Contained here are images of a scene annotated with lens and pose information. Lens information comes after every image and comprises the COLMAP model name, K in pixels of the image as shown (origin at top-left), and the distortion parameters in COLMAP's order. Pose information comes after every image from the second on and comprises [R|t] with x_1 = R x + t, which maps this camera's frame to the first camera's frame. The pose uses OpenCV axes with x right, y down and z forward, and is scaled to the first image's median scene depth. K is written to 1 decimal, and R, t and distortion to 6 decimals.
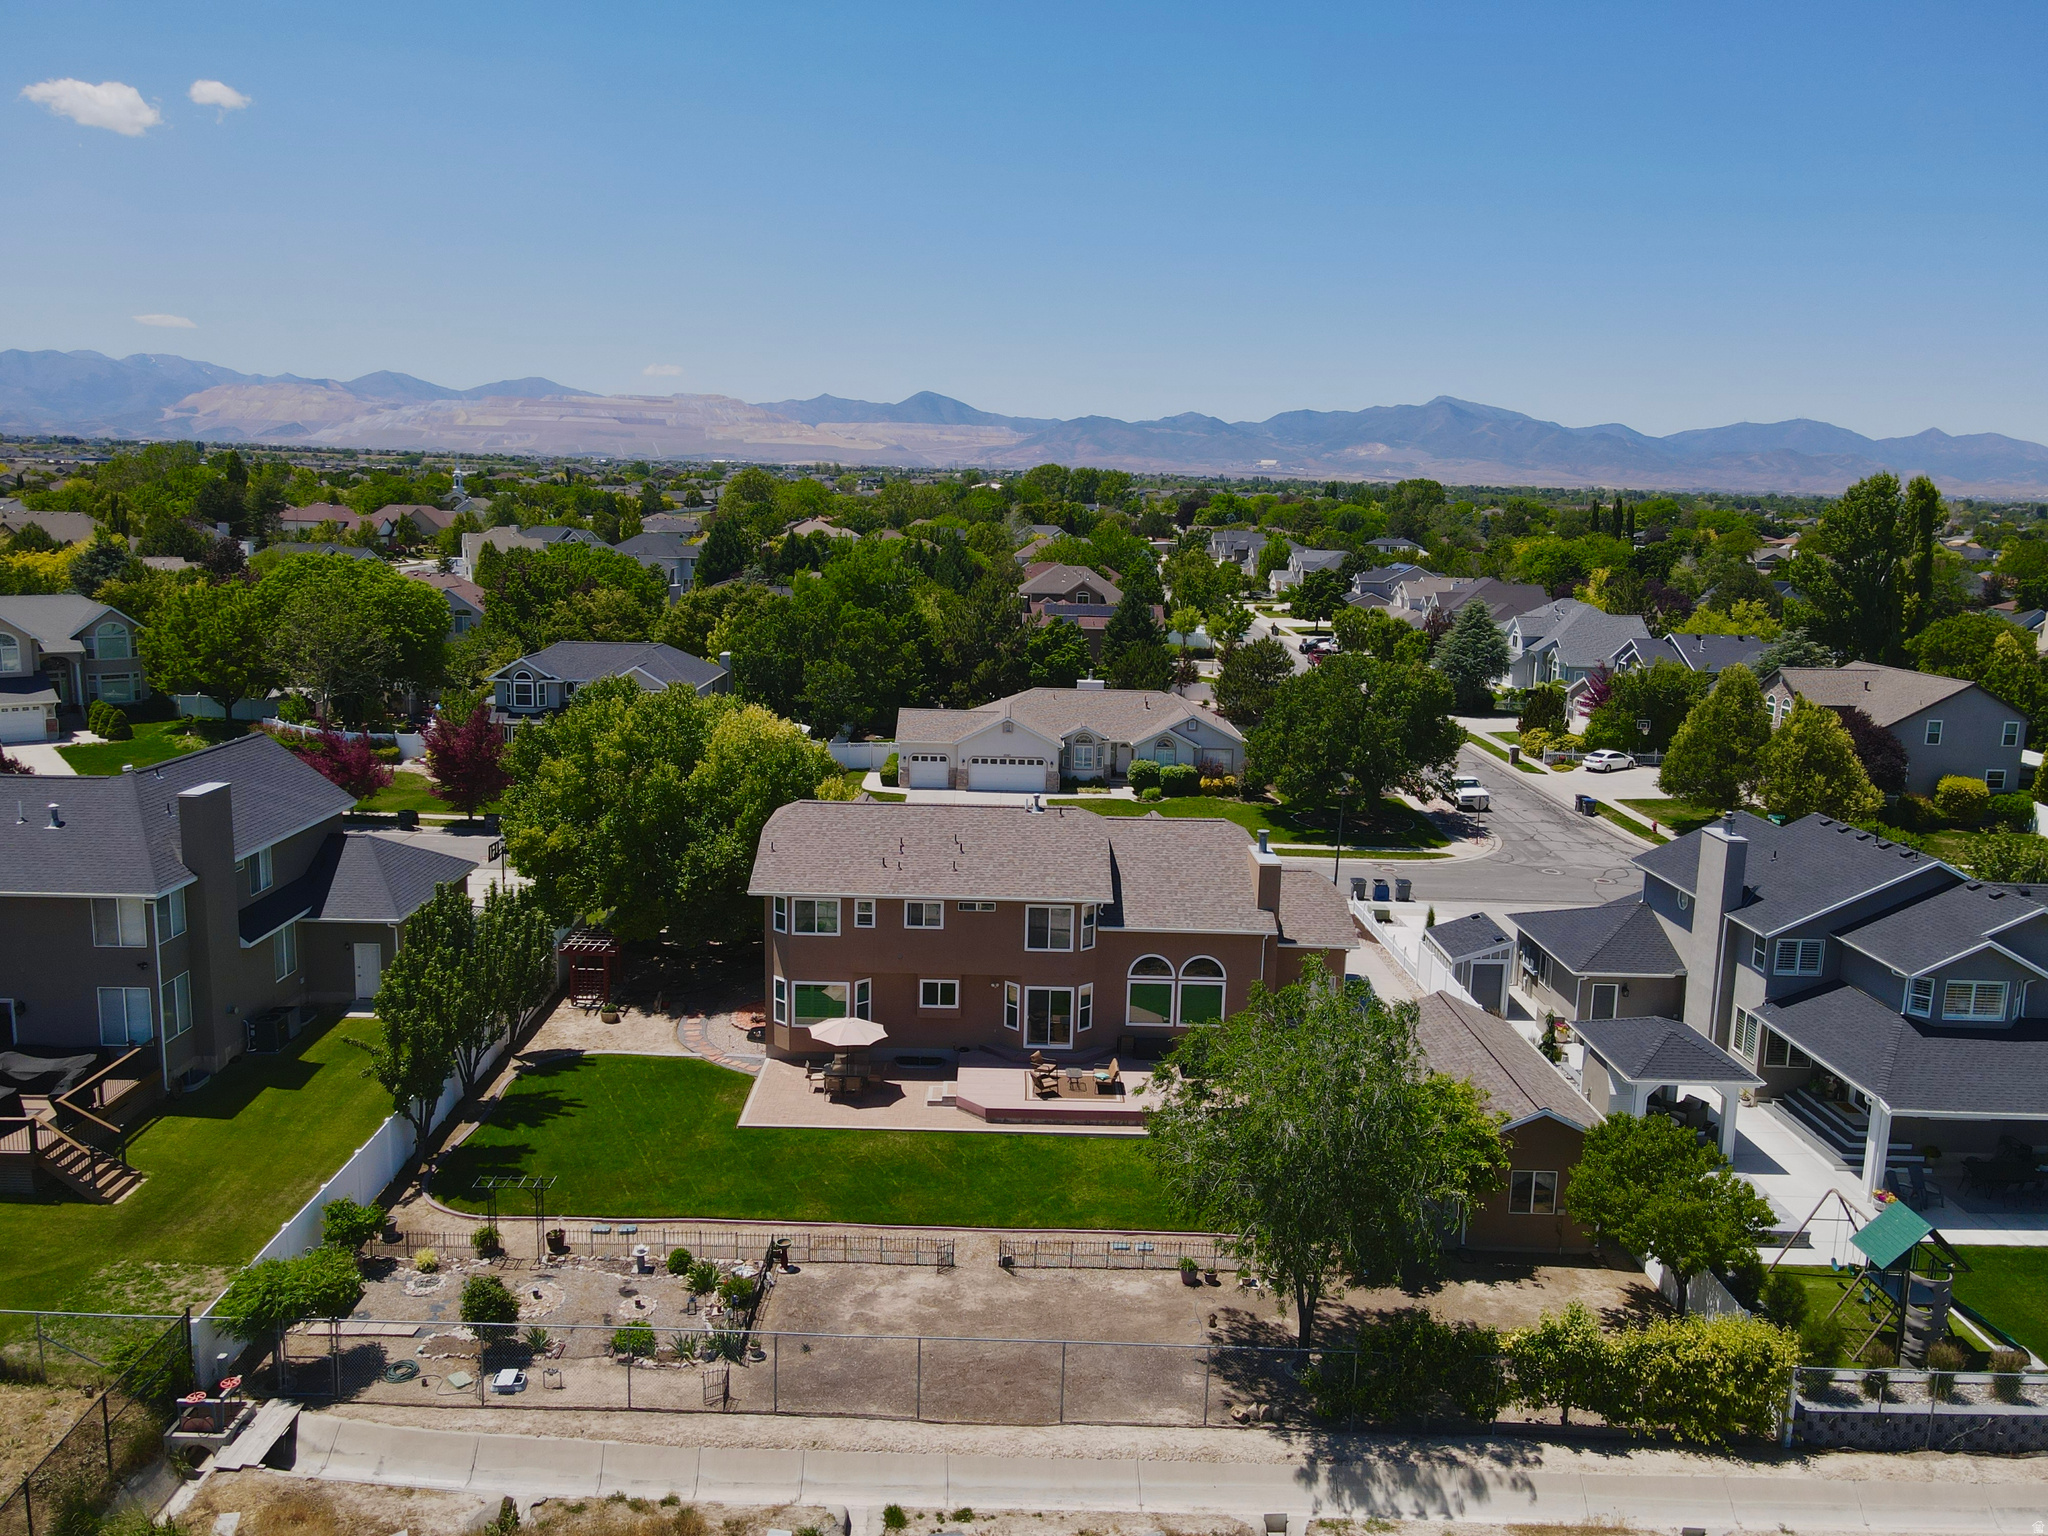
lens RADIAL K [[1503.0, 0, 1018.8], [0, 1503.0, 777.0], [0, 0, 1]] dist [0.019265, 0.002475]
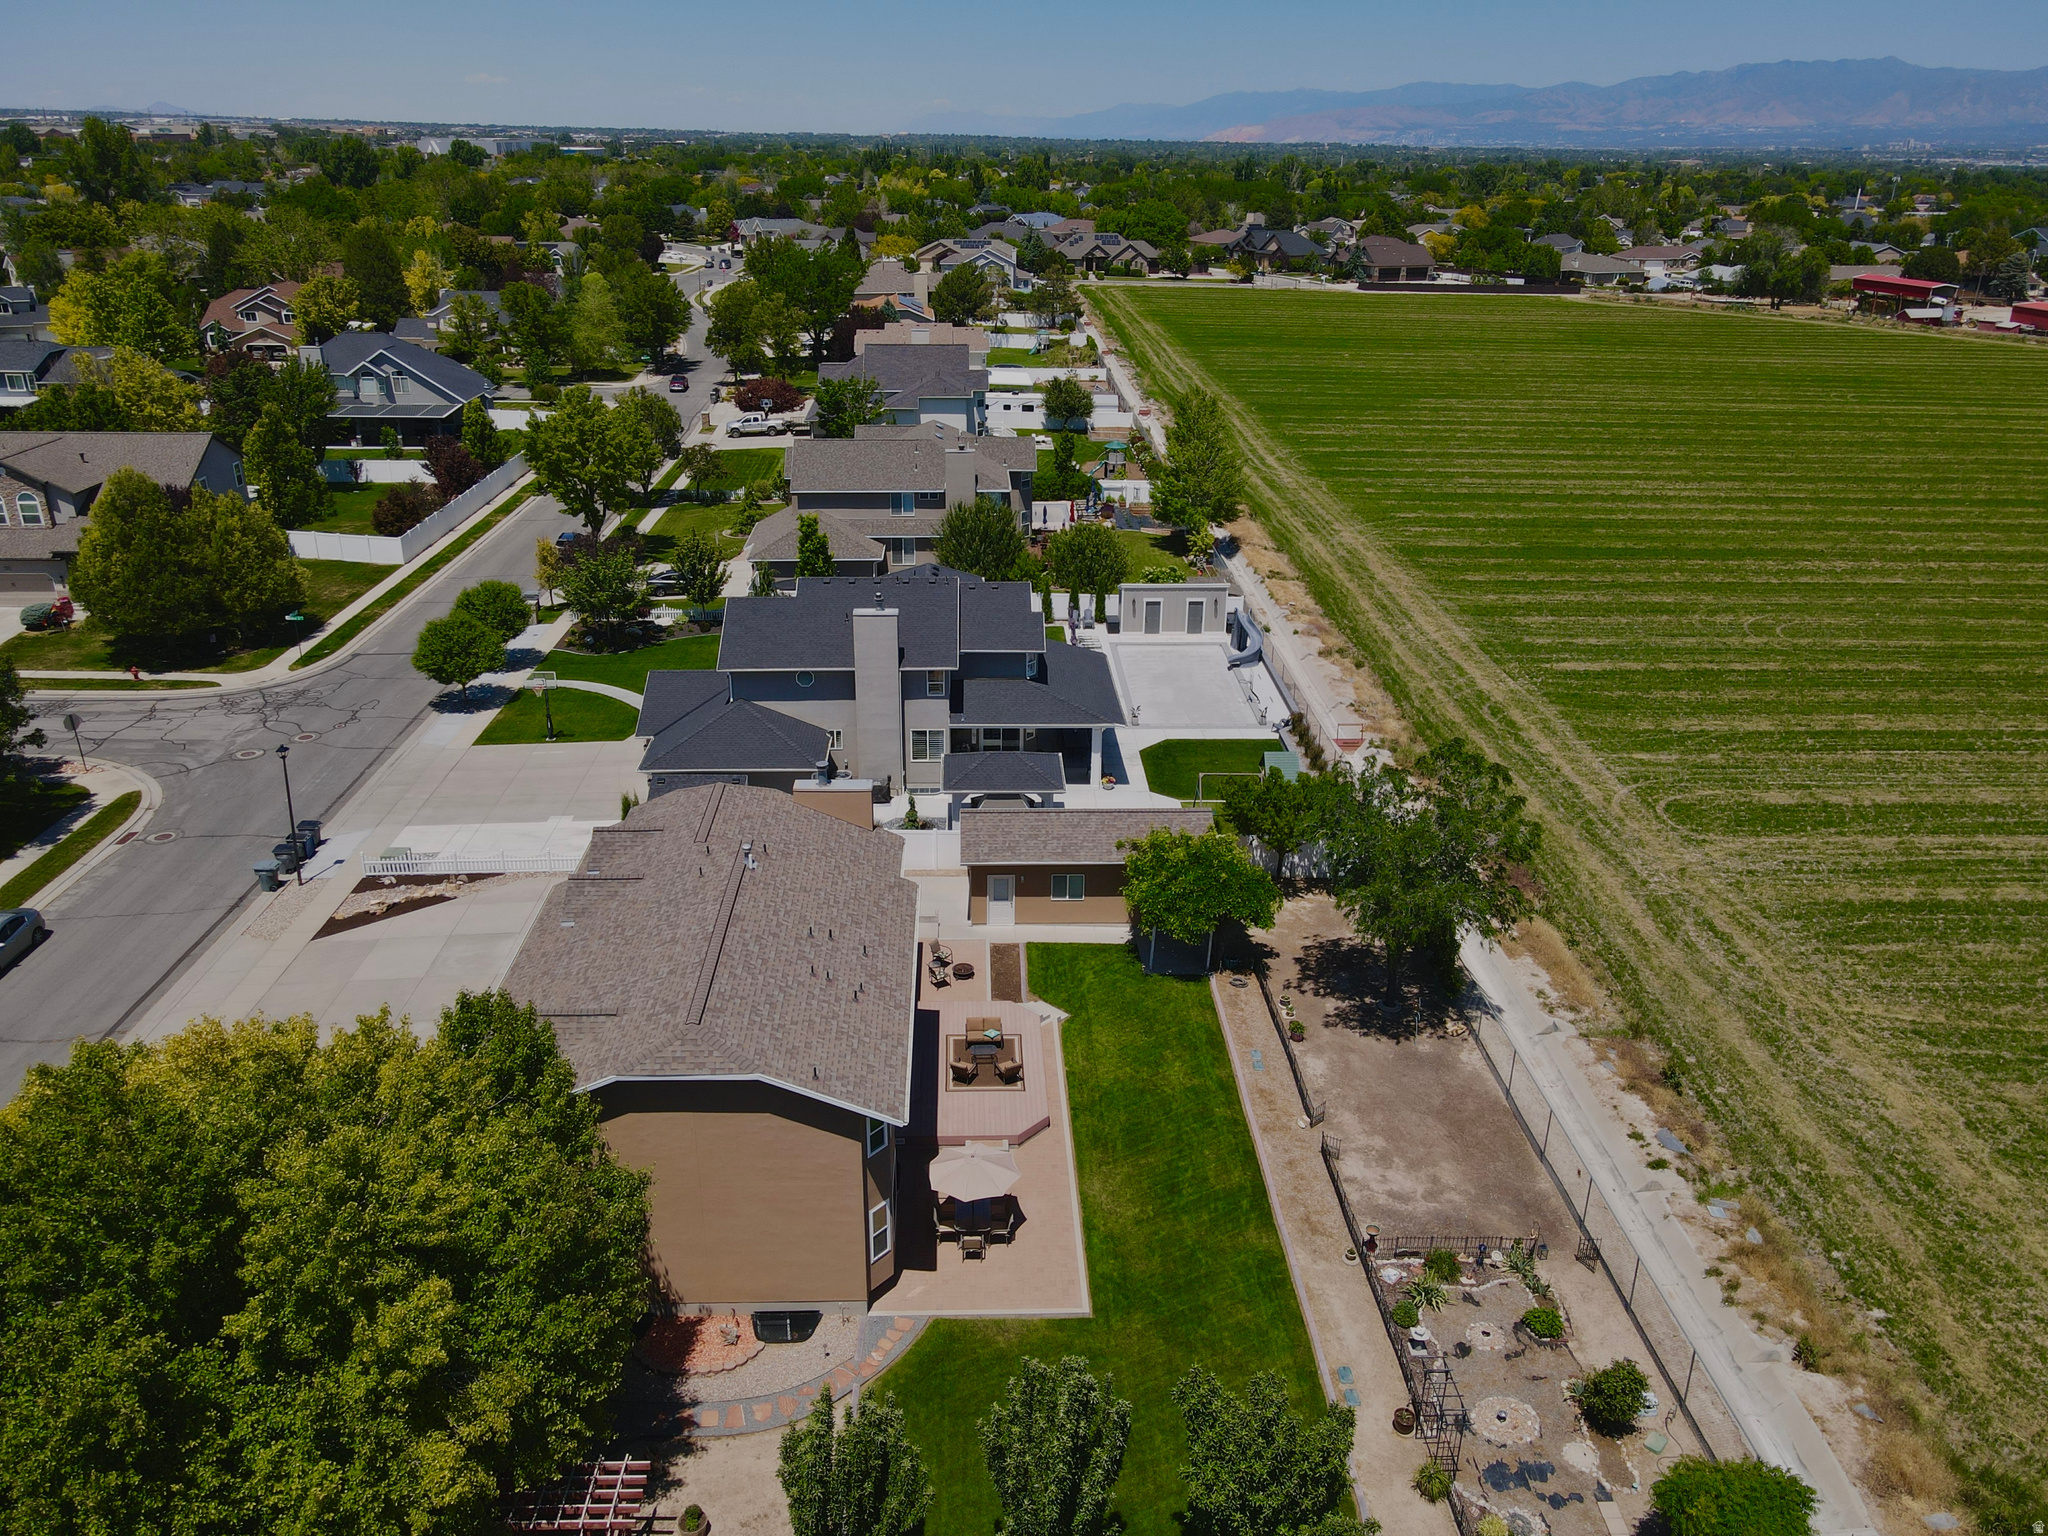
lens RADIAL K [[1503.0, 0, 1015.9], [0, 1503.0, 749.9], [0, 0, 1]] dist [0.019265, 0.002475]
pose [[-0.023991, -0.404988, 0.914007, -0.679293], [0.173497, 0.898710, 0.402764, -0.320796], [-0.984542, 0.168240, 0.048703, 0.788726]]
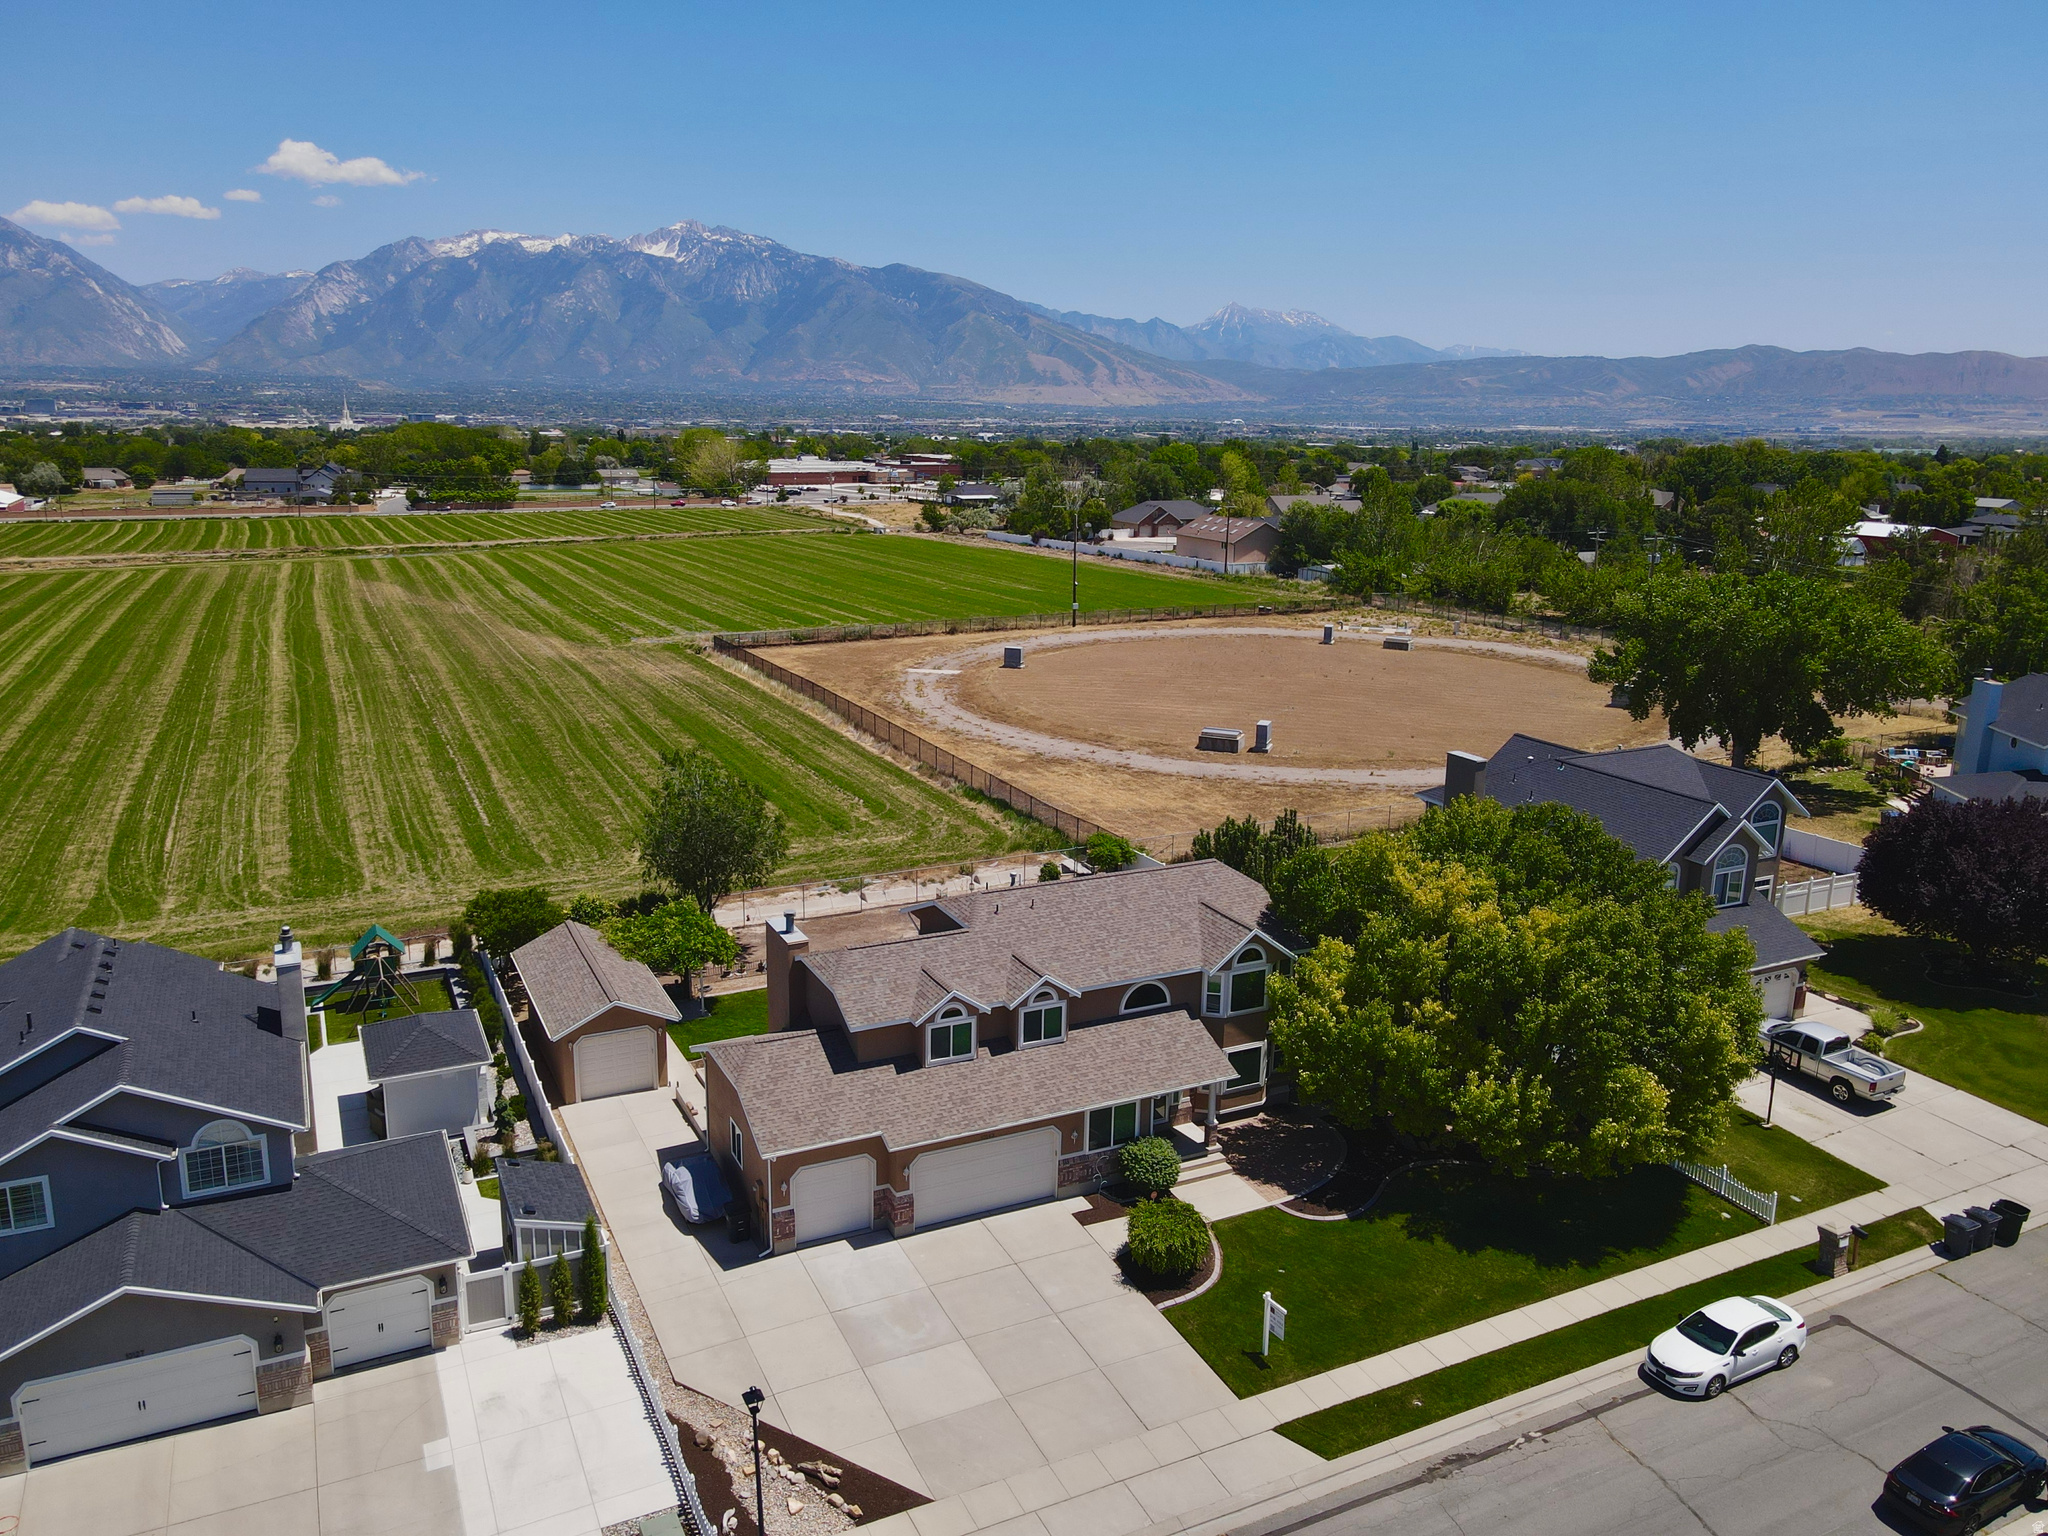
lens RADIAL K [[1503.0, 0, 1005.2], [0, 1503.0, 769.2], [0, 0, 1]] dist [0.019265, 0.002475]
pose [[-0.903597, 0.063028, -0.423721, 0.425958], [-0.114176, 0.917904, 0.380021, -0.420392], [0.412887, 0.391765, -0.822219, 1.744286]]
